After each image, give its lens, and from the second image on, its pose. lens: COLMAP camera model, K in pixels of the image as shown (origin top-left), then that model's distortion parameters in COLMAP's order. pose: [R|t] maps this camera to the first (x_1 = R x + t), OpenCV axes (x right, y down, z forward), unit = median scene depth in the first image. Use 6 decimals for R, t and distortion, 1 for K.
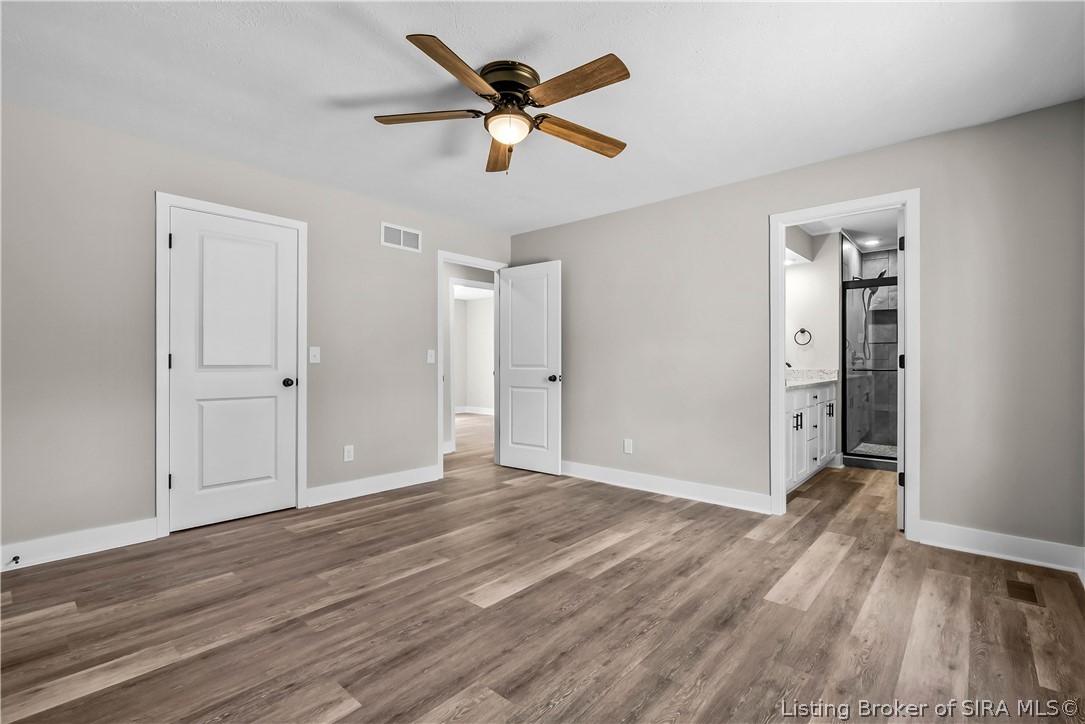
lens RADIAL K [[495.6, 0, 544.5], [0, 495.6, 362.4], [0, 0, 1]] dist [-0.004354, 0.000658]
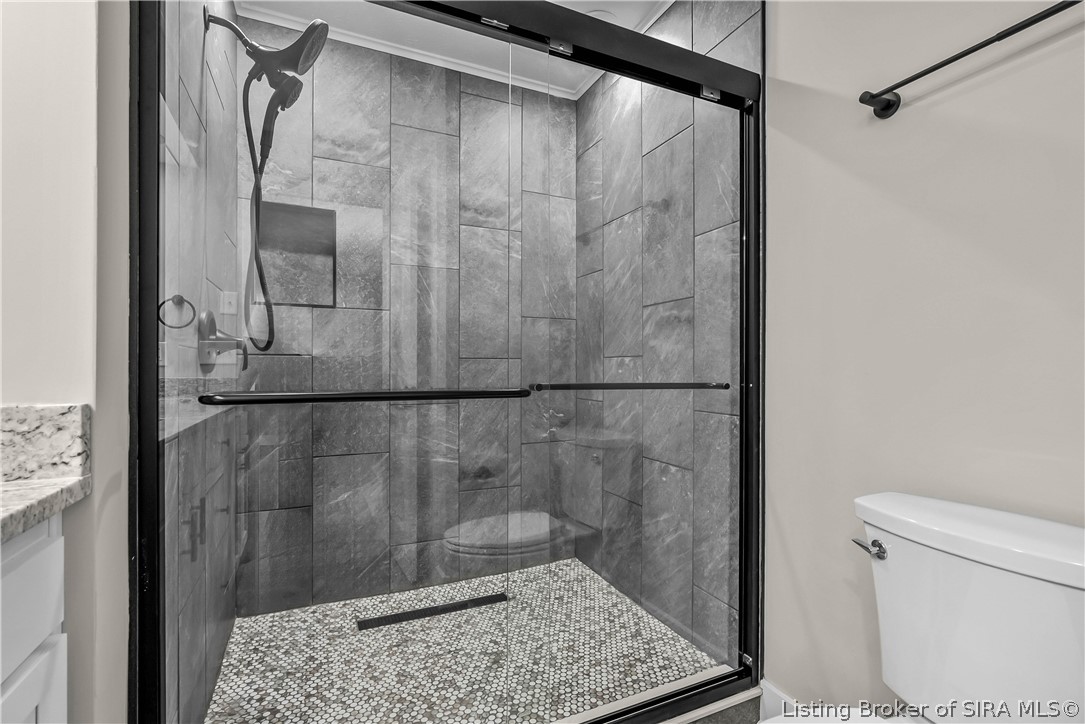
lens RADIAL K [[495.6, 0, 543.6], [0, 495.6, 363.4], [0, 0, 1]] dist [-0.004354, 0.000658]
pose [[0.400786, 0.007247, 0.916143, 0.477530], [-0.009019, 0.999951, -0.003964, 0.000943], [-0.916127, -0.006674, 0.400832, 0.764104]]
